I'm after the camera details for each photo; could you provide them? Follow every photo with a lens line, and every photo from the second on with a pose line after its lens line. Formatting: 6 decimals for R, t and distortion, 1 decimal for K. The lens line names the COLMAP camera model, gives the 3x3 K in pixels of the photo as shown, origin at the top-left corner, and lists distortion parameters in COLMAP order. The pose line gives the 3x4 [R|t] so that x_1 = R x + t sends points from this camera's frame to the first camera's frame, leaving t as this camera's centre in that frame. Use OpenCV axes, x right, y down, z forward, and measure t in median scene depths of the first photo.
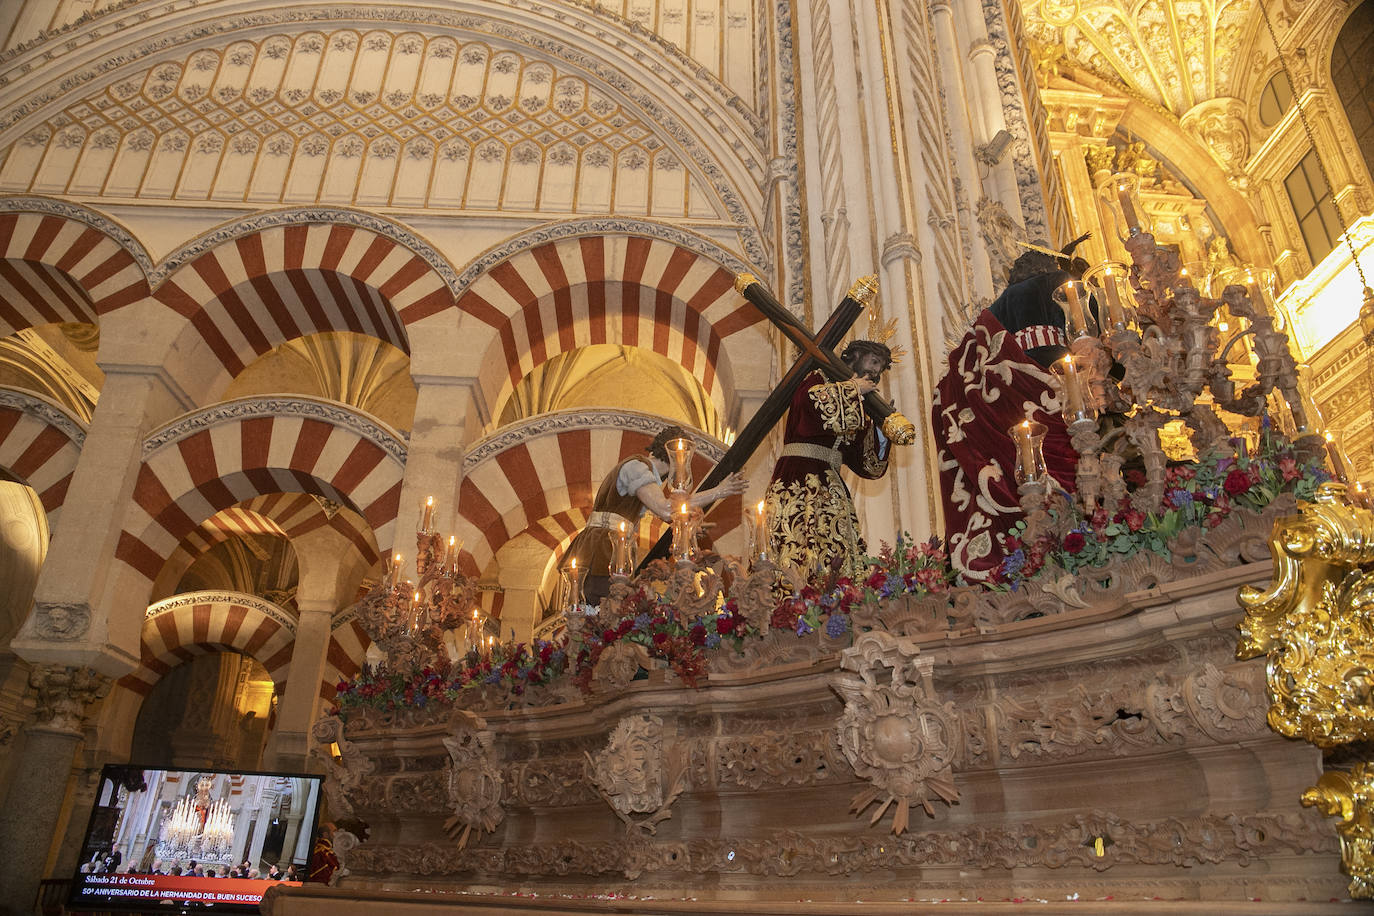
lens RADIAL K [[925.2, 0, 690.3], [0, 925.2, 466.0], [0, 0, 1]] dist [-0.087211, 0.037118]
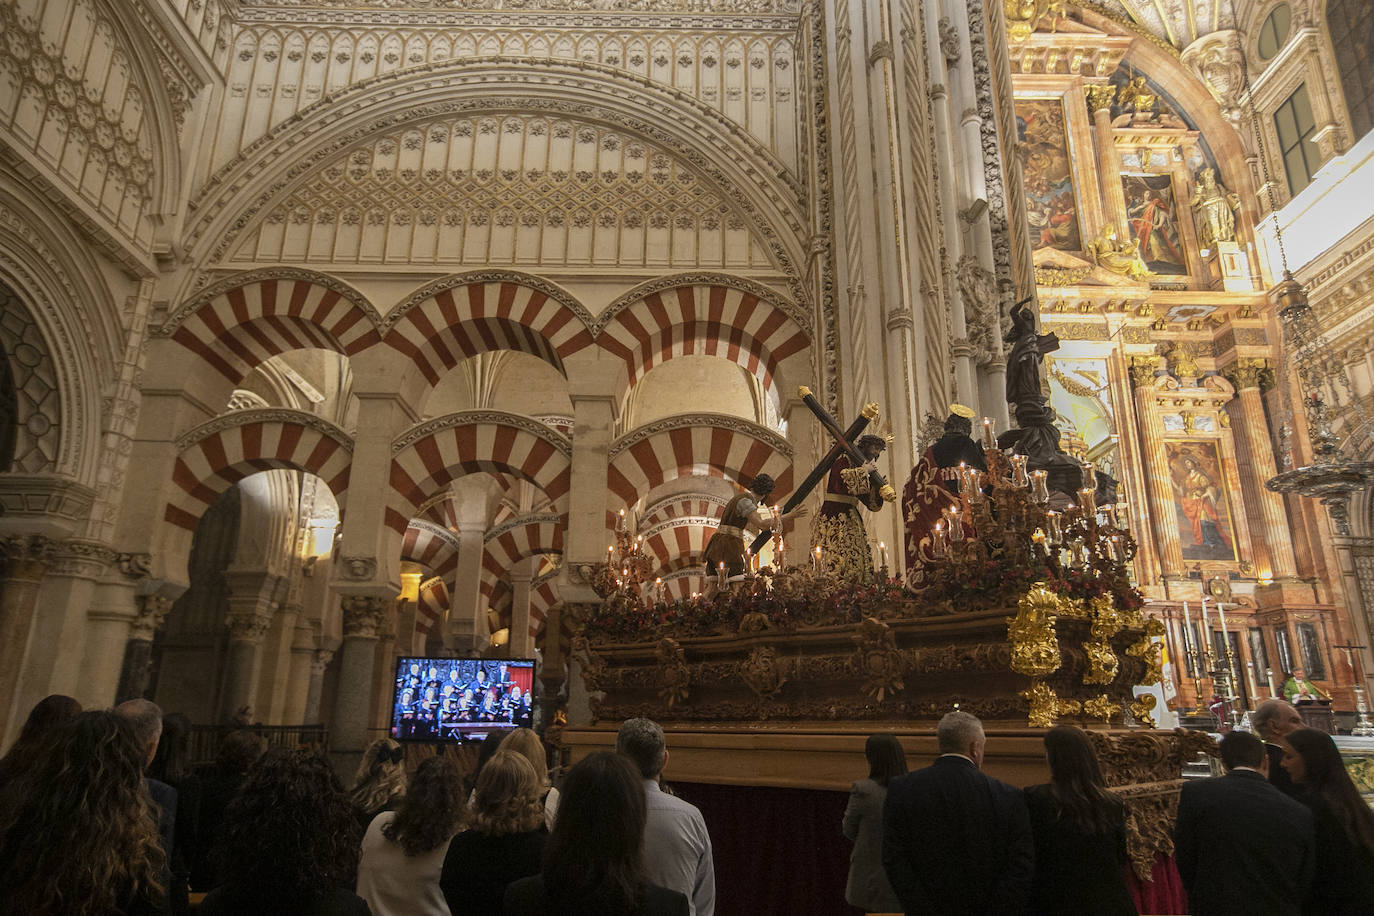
lens RADIAL K [[850.9, 0, 692.5], [0, 850.9, 467.4], [0, 0, 1]] dist [0.000481, 0.007169]
pose [[0.999077, -0.021077, -0.037437, -0.051005], [0.026263, 0.989239, 0.143933, -0.161302], [0.034000, -0.144783, 0.988879, -0.343325]]
